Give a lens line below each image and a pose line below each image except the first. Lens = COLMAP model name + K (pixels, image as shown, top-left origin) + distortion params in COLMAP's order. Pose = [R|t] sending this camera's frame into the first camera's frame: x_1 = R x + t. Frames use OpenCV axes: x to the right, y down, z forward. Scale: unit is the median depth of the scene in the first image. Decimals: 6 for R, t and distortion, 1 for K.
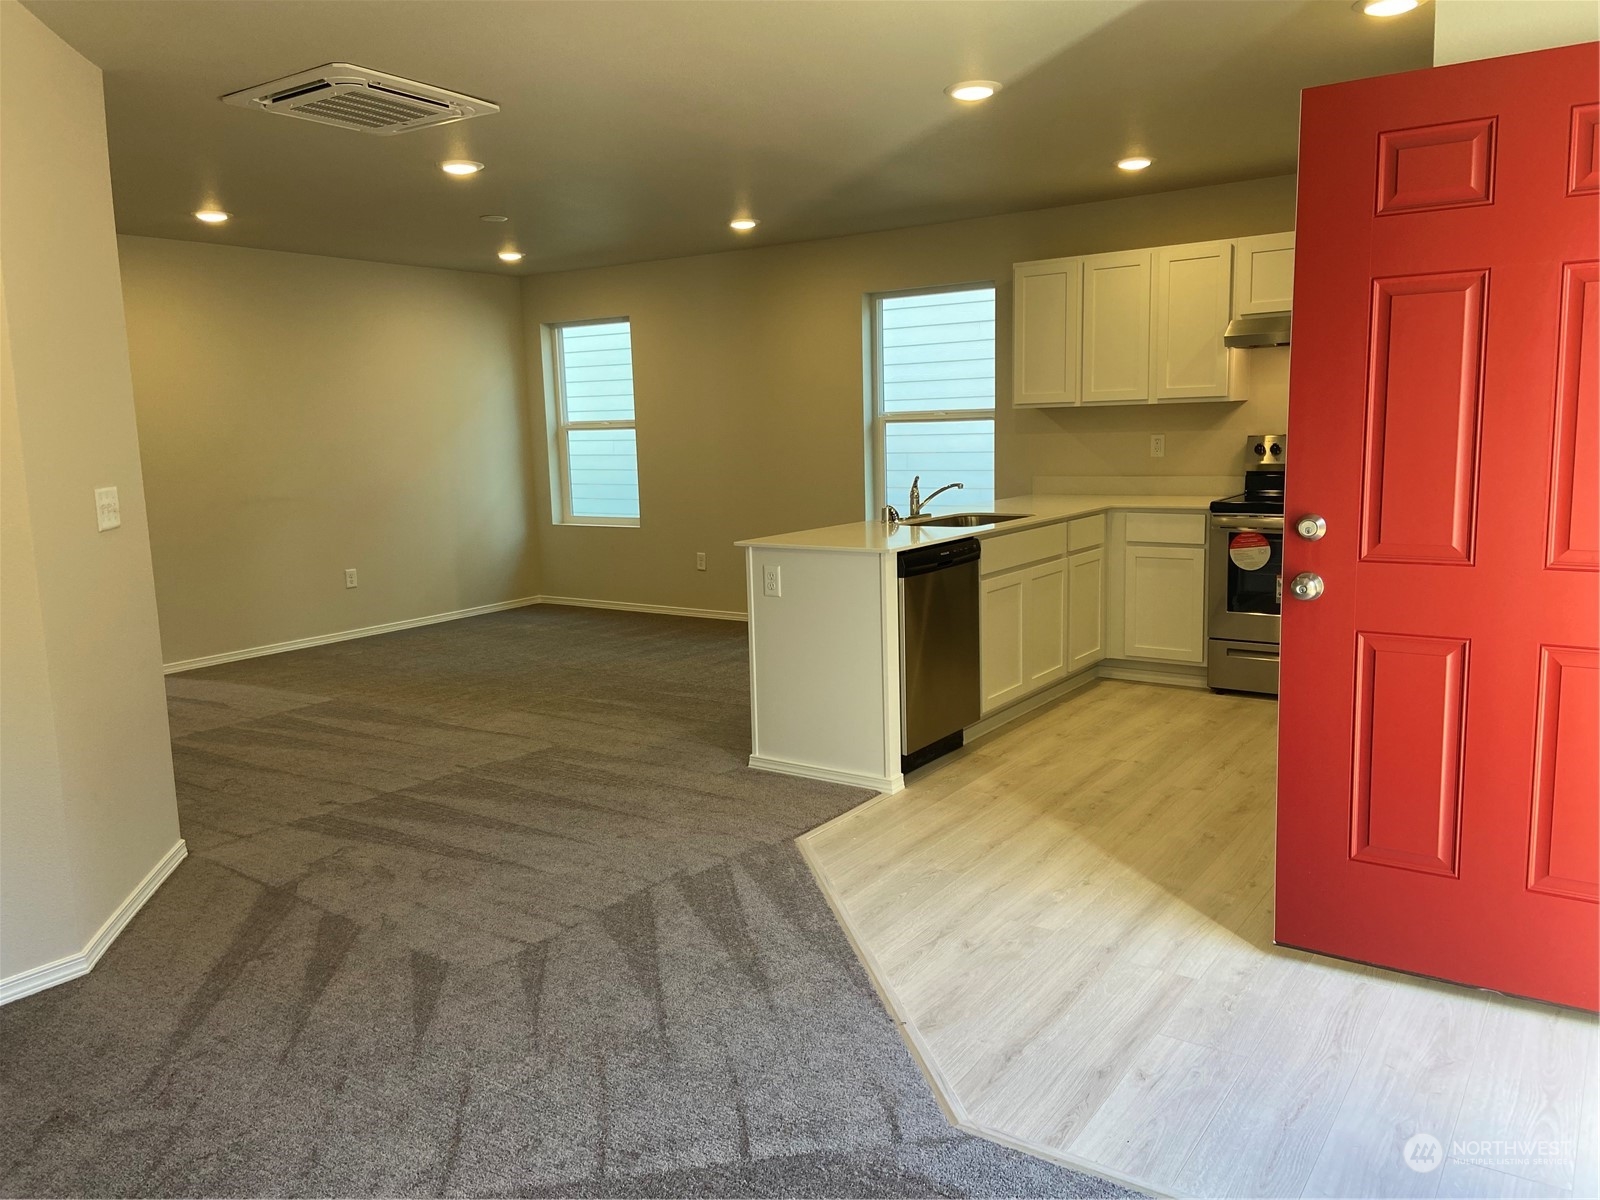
lens RADIAL K [[1202.6, 0, 789.5], [0, 1202.6, 595.3], [0, 0, 1]] dist [0.082233, -0.016134]
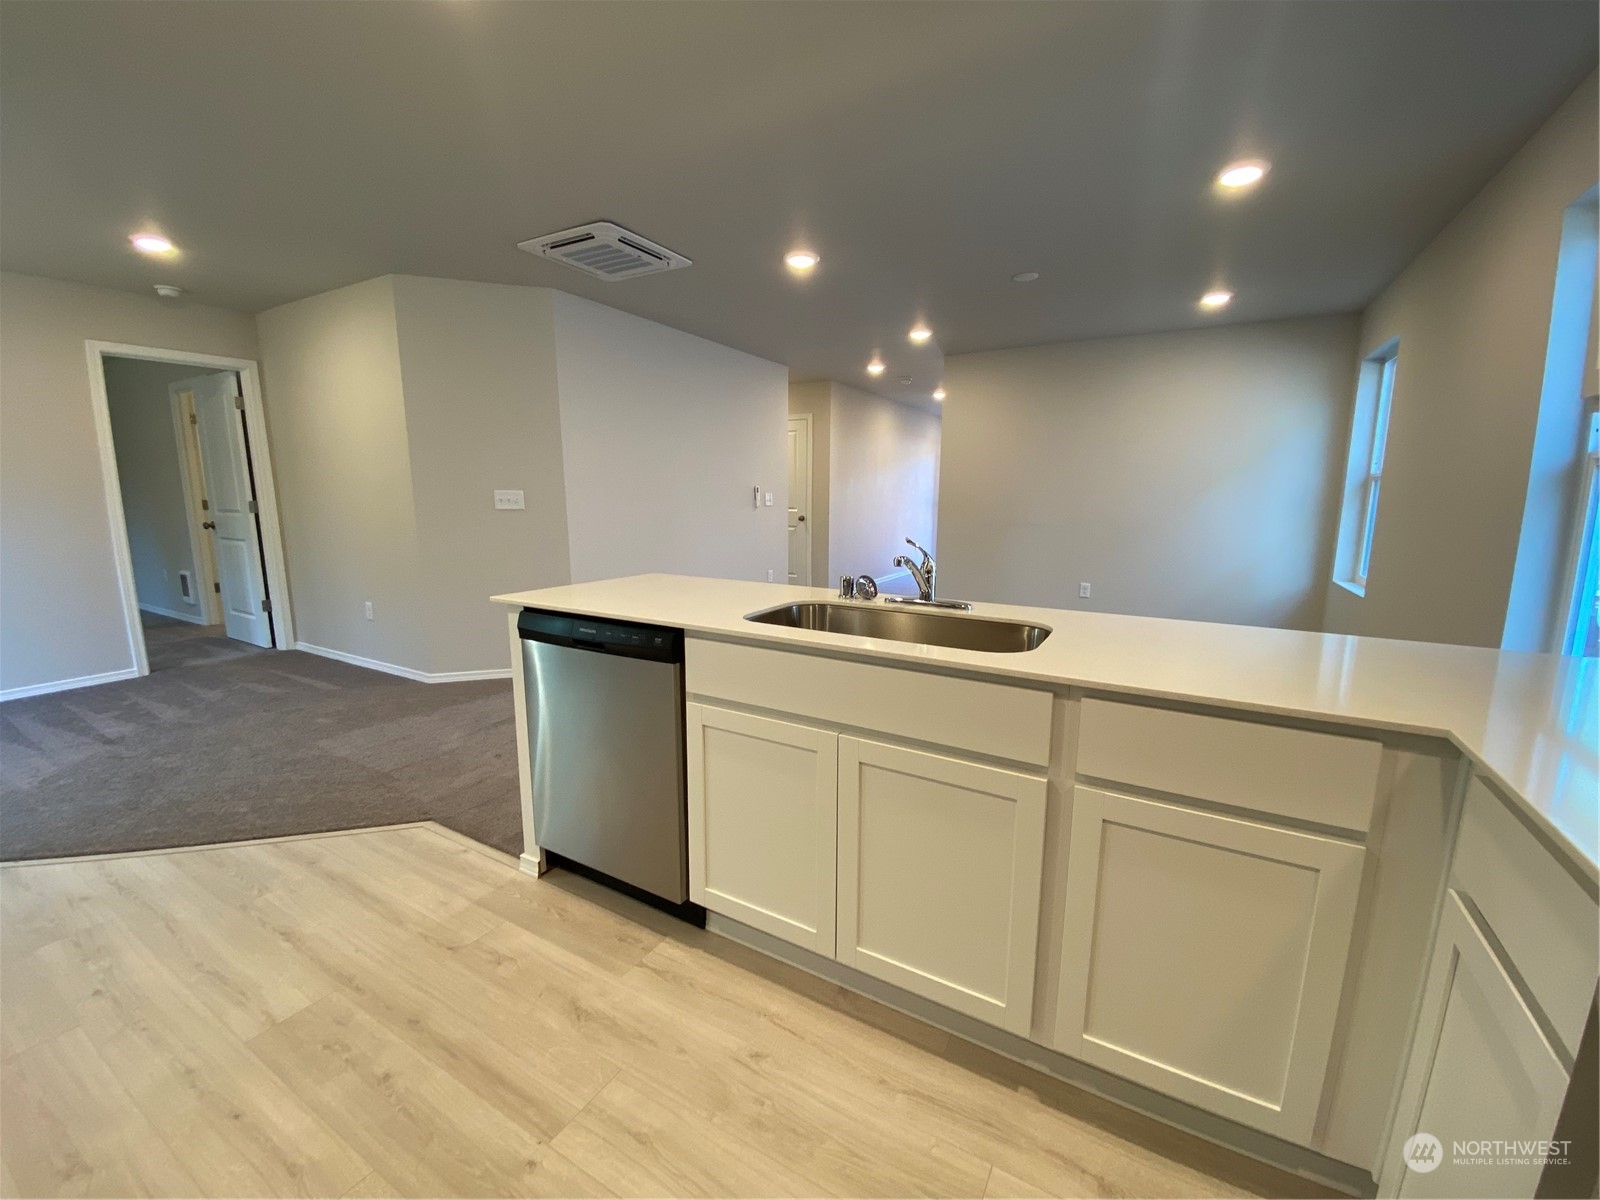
lens RADIAL K [[650.4, 0, 847.1], [0, 650.4, 593.8], [0, 0, 1]] dist [-0.029935, -0.001989]
pose [[0.122311, 0.184806, -0.975134, 0.511404], [-0.160216, 0.973302, 0.164363, -0.144435], [0.979475, 0.136128, 0.148655, 1.076134]]
